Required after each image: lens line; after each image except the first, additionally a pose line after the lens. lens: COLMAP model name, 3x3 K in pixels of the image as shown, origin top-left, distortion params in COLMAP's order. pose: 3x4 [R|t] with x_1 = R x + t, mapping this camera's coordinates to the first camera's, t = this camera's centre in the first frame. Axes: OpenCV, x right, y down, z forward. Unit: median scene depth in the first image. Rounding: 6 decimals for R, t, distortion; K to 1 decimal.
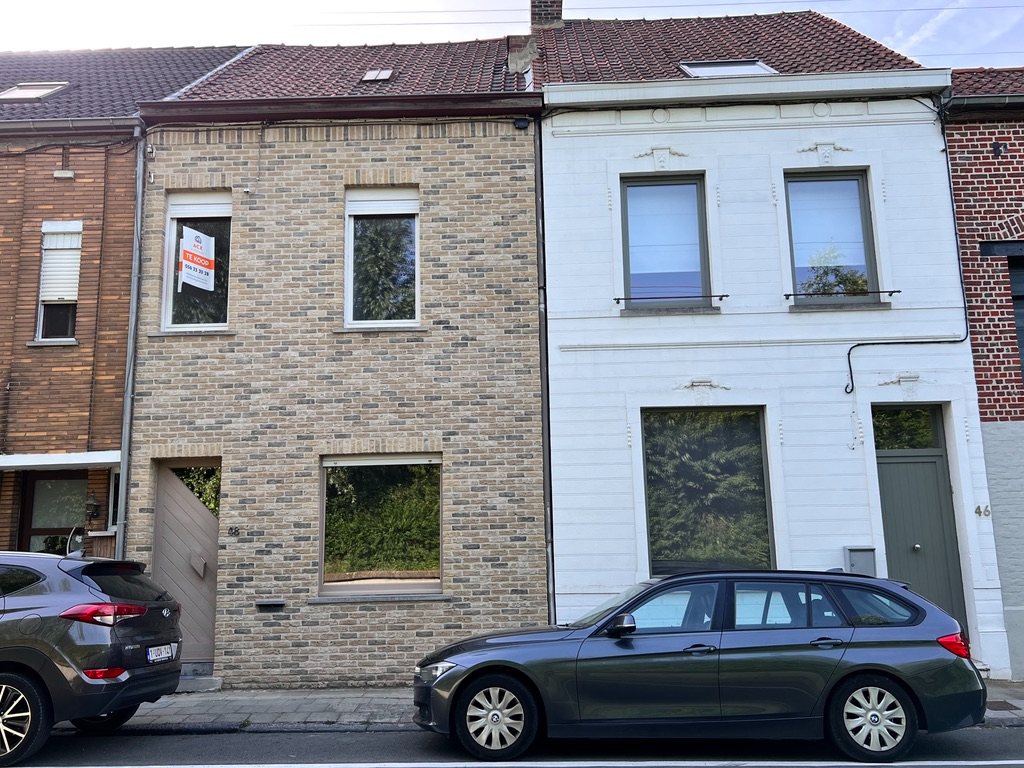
lens RADIAL K [[742.8, 0, 511.2], [0, 742.8, 389.5], [0, 0, 1]] dist [0.070158, -0.114838]
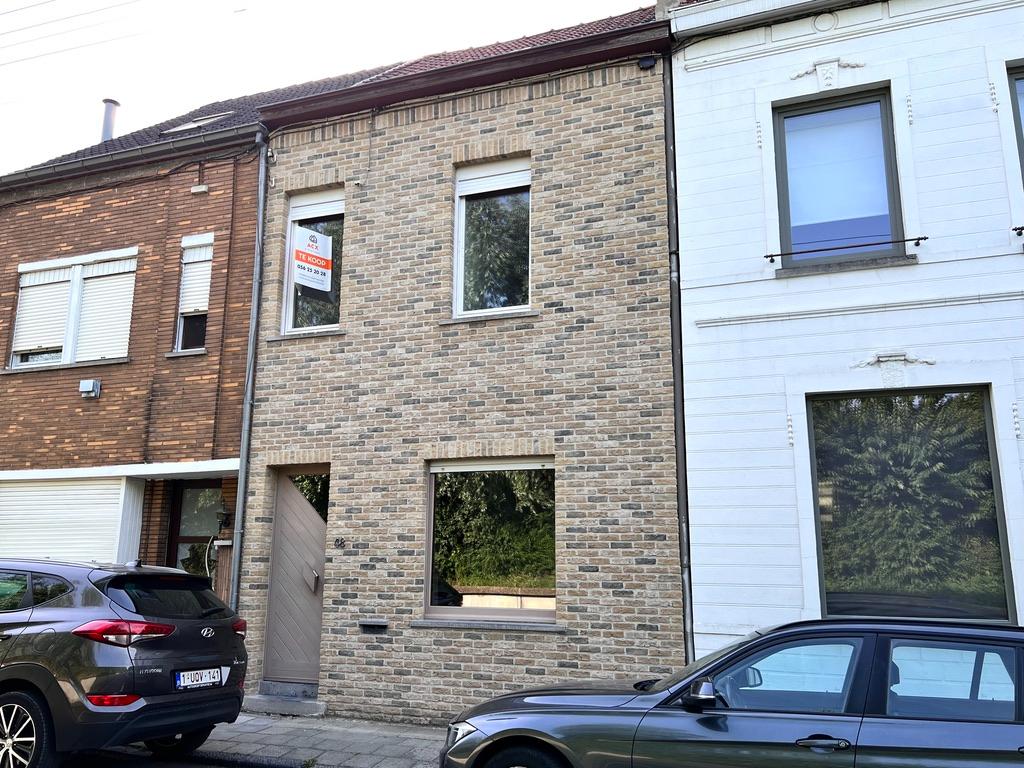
lens RADIAL K [[742.8, 0, 511.2], [0, 742.8, 389.5], [0, 0, 1]] dist [0.070158, -0.114838]
pose [[0.952769, -0.039570, -0.301106, 0.113848], [0.033118, 0.999100, -0.026503, 0.029117], [0.301883, 0.015280, 0.953222, 0.169925]]
